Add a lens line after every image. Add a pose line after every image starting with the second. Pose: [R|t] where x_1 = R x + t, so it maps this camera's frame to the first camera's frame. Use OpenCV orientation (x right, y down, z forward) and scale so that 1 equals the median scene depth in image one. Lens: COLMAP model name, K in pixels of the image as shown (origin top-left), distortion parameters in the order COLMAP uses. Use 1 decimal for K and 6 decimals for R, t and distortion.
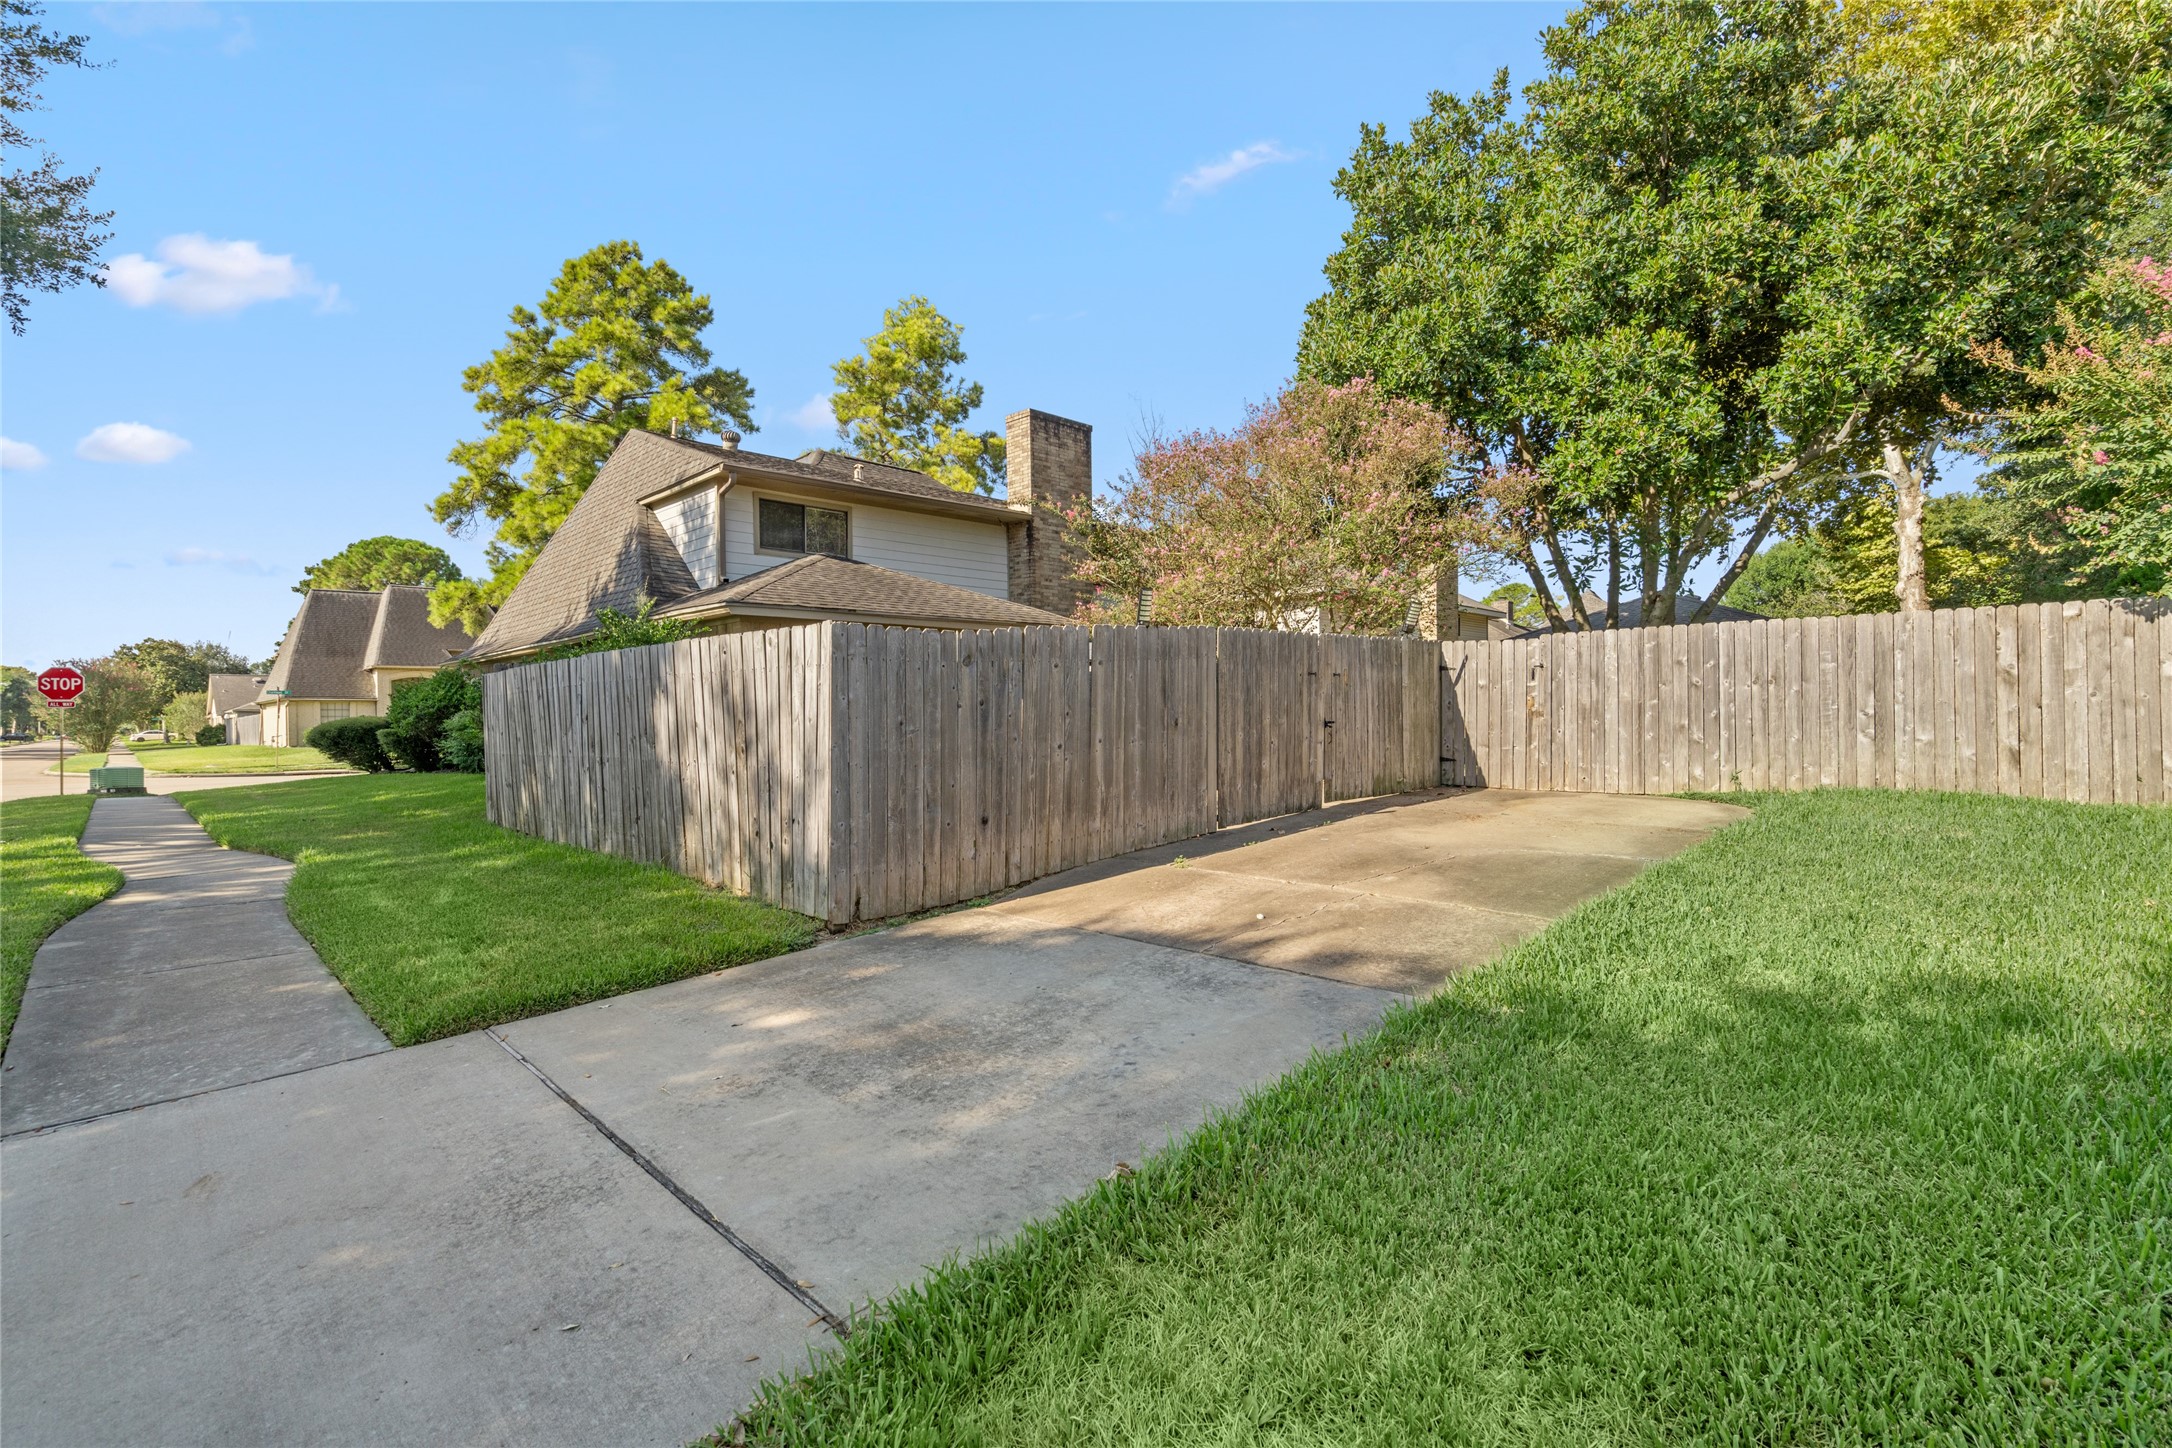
lens RADIAL K [[1011.0, 0, 1082.4], [0, 1011.0, 710.3], [0, 0, 1]] dist [-0.000044, 0.000047]
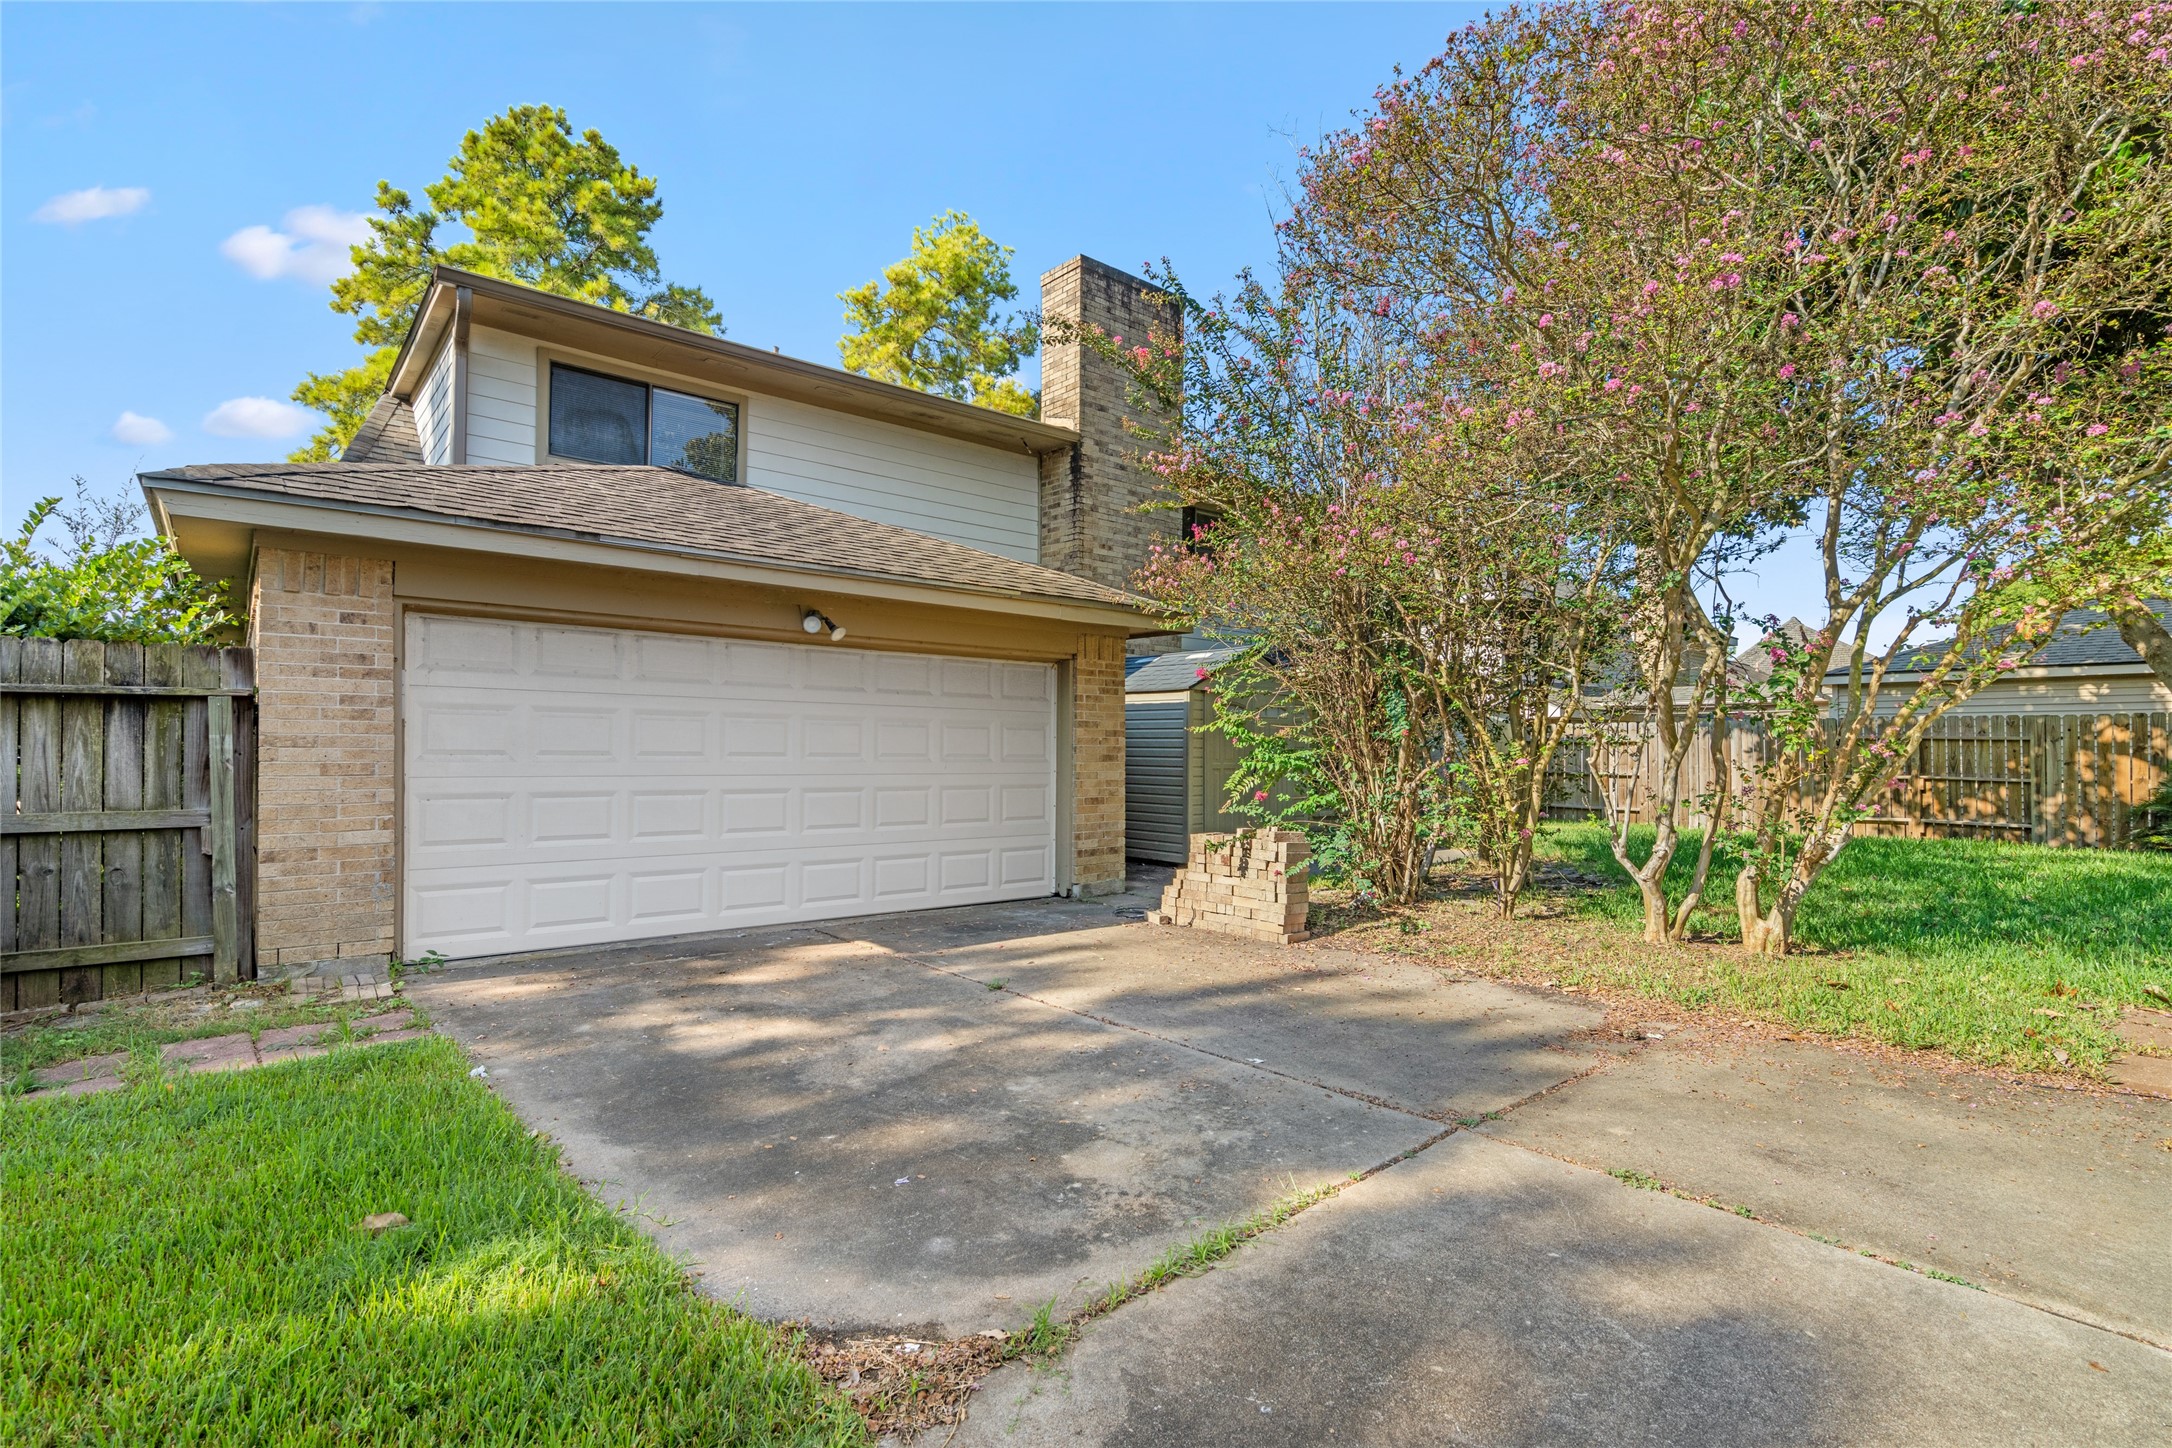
lens RADIAL K [[1011.0, 0, 1087.9], [0, 1011.0, 729.8], [0, 0, 1]] dist [-0.000044, 0.000047]
pose [[0.997042, 0.019693, -0.074288, 0.001068], [-0.020972, 0.999644, -0.016486, -0.009289], [0.073937, 0.017995, 0.997101, 0.307546]]
